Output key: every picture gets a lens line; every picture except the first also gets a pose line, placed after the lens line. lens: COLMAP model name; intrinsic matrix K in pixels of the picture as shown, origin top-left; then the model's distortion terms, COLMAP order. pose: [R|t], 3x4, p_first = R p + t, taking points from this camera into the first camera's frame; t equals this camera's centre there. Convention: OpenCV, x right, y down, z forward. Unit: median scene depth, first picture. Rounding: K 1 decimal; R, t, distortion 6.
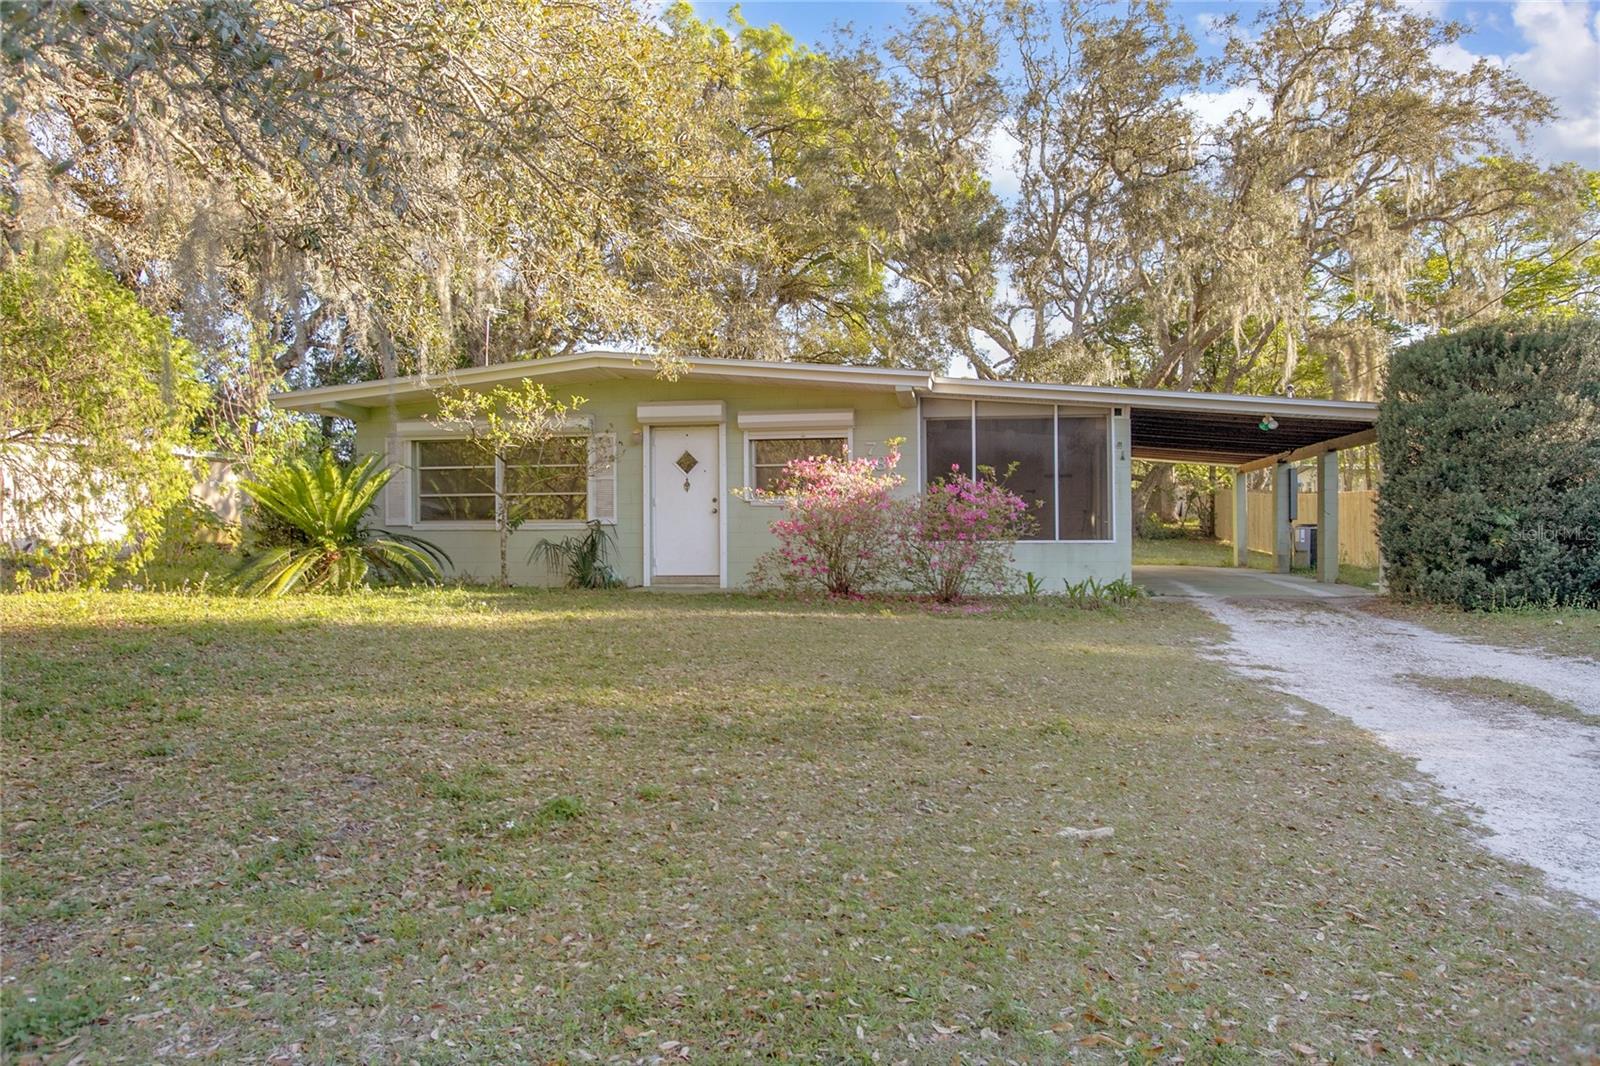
lens RADIAL K [[1116.1, 0, 804.7], [0, 1116.1, 532.7], [0, 0, 1]] dist [-0.011309, 0.034413]
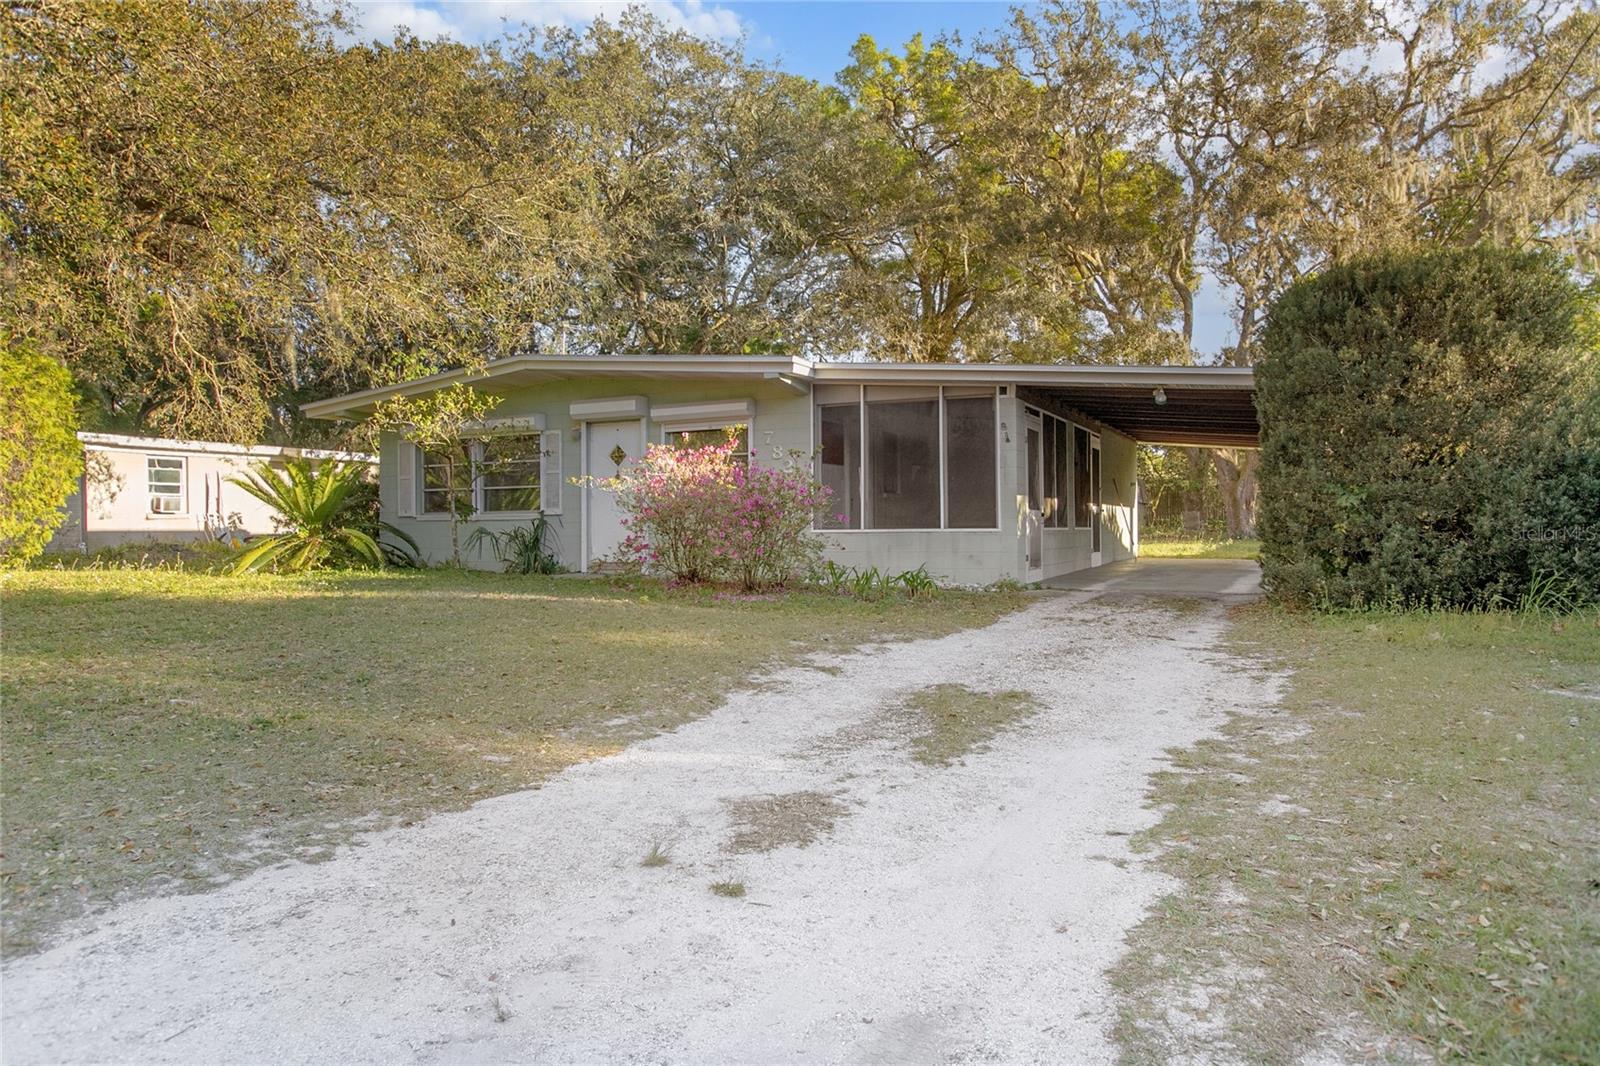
lens RADIAL K [[1011.4, 0, 786.3], [0, 1011.4, 520.7], [0, 0, 1]] dist [-0.020253, 0.004358]
pose [[0.951480, -0.001387, -0.307707, 0.355667], [-0.001339, 0.999962, -0.008651, 0.007253], [0.307708, 0.008643, 0.951442, 0.141088]]
